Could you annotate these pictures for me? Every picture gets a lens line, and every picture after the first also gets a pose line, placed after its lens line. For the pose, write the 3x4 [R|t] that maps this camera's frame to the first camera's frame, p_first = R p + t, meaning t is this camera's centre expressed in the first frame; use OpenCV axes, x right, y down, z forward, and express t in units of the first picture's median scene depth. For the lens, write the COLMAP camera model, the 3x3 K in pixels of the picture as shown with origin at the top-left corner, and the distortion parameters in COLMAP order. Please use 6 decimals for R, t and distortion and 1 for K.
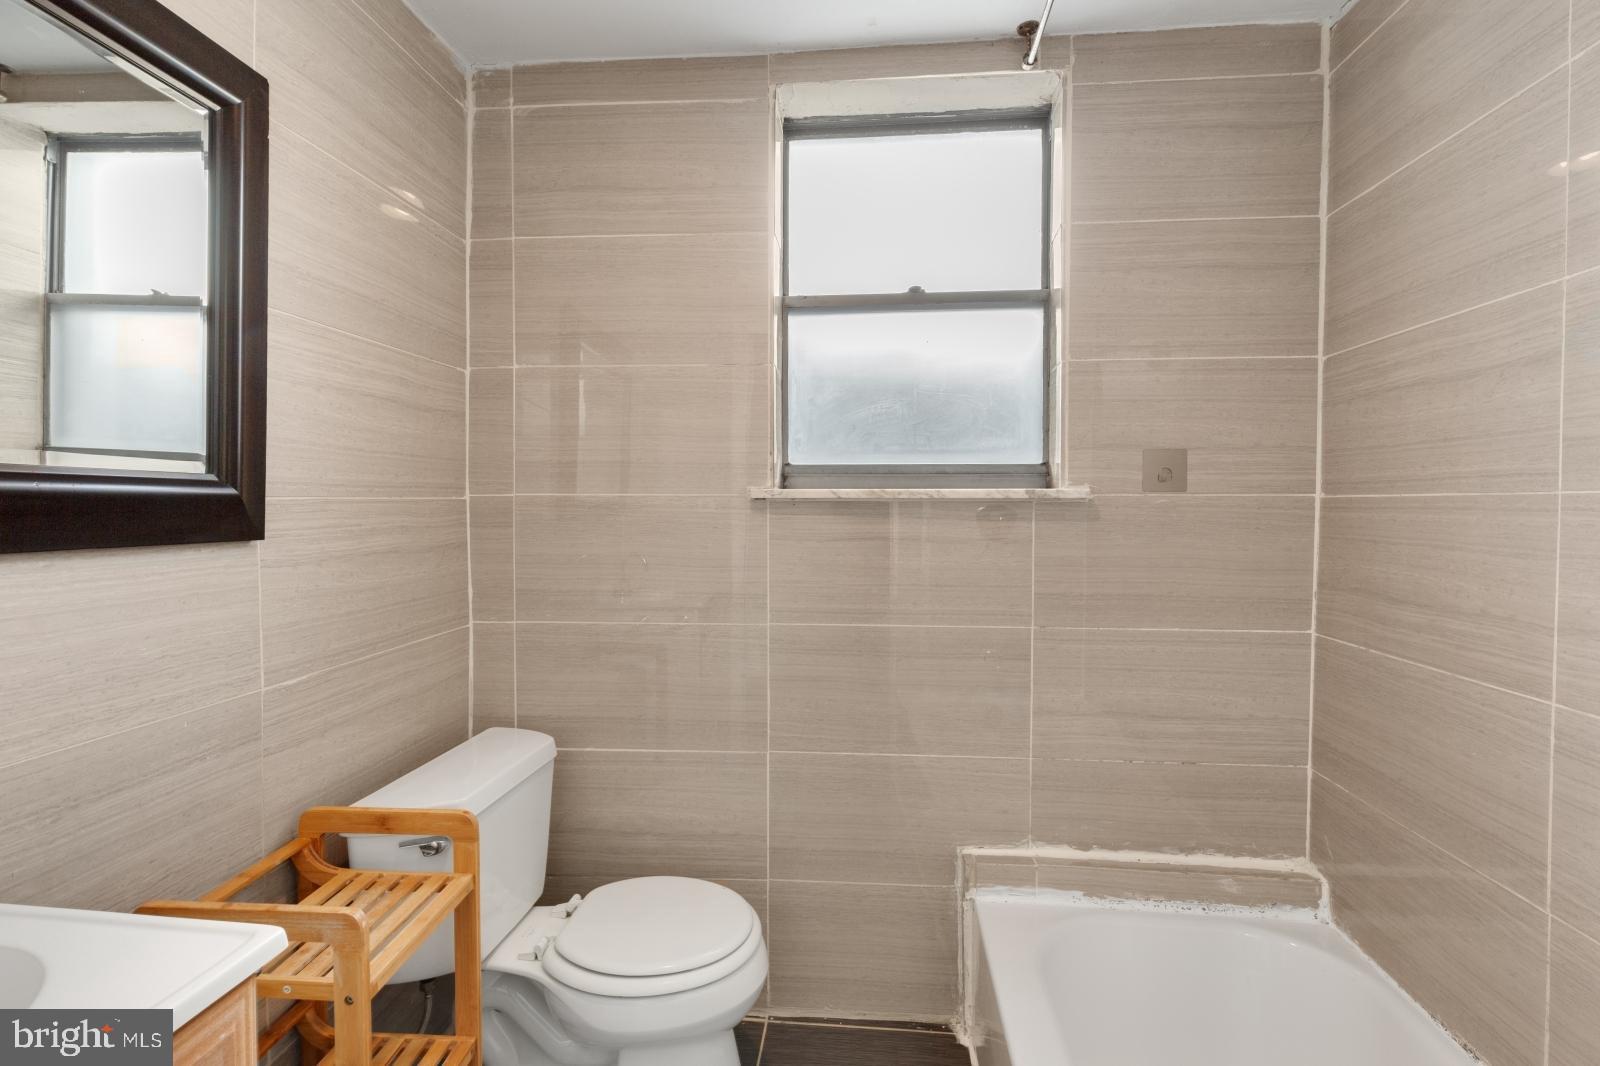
lens RADIAL K [[759.9, 0, 821.3], [0, 759.9, 525.0], [0, 0, 1]] dist [-0.001834, -0.000134]
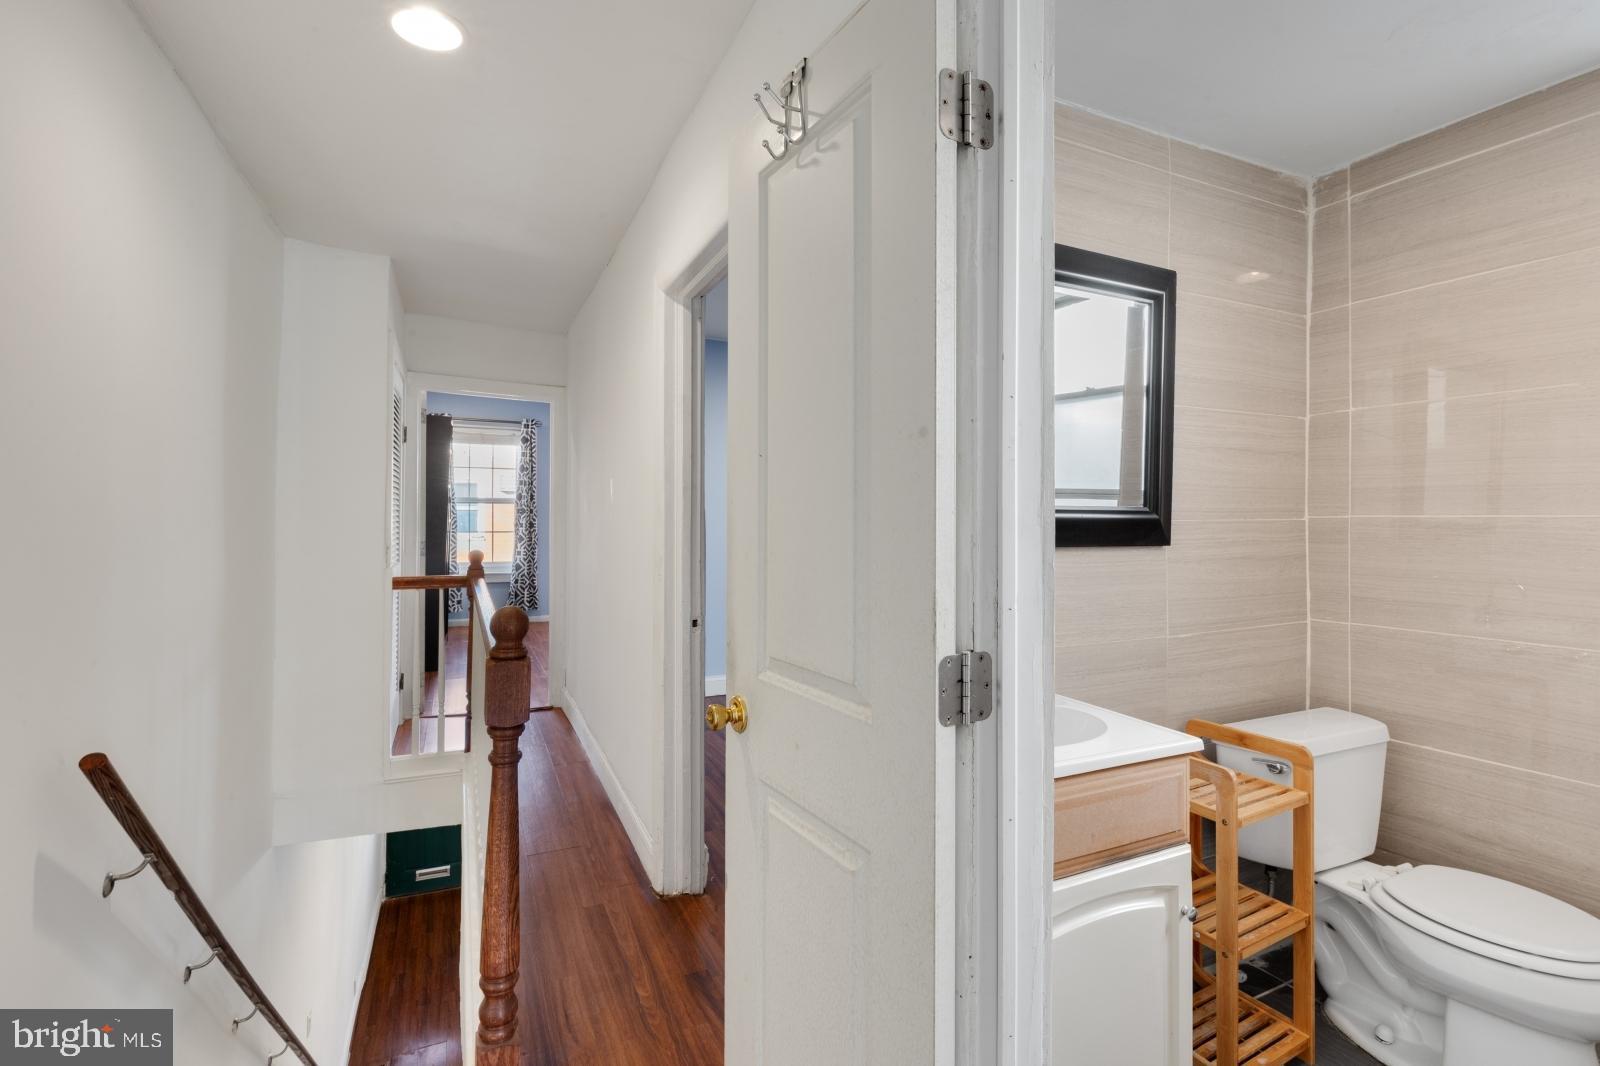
lens RADIAL K [[725.7, 0, 791.8], [0, 725.7, 514.7], [0, 0, 1]] dist [-0.003520, -0.000197]
pose [[0.494640, -0.009189, -0.869049, 0.220510], [-0.025840, 0.999347, -0.025274, 0.012626], [0.868714, 0.034958, 0.494080, -0.473765]]
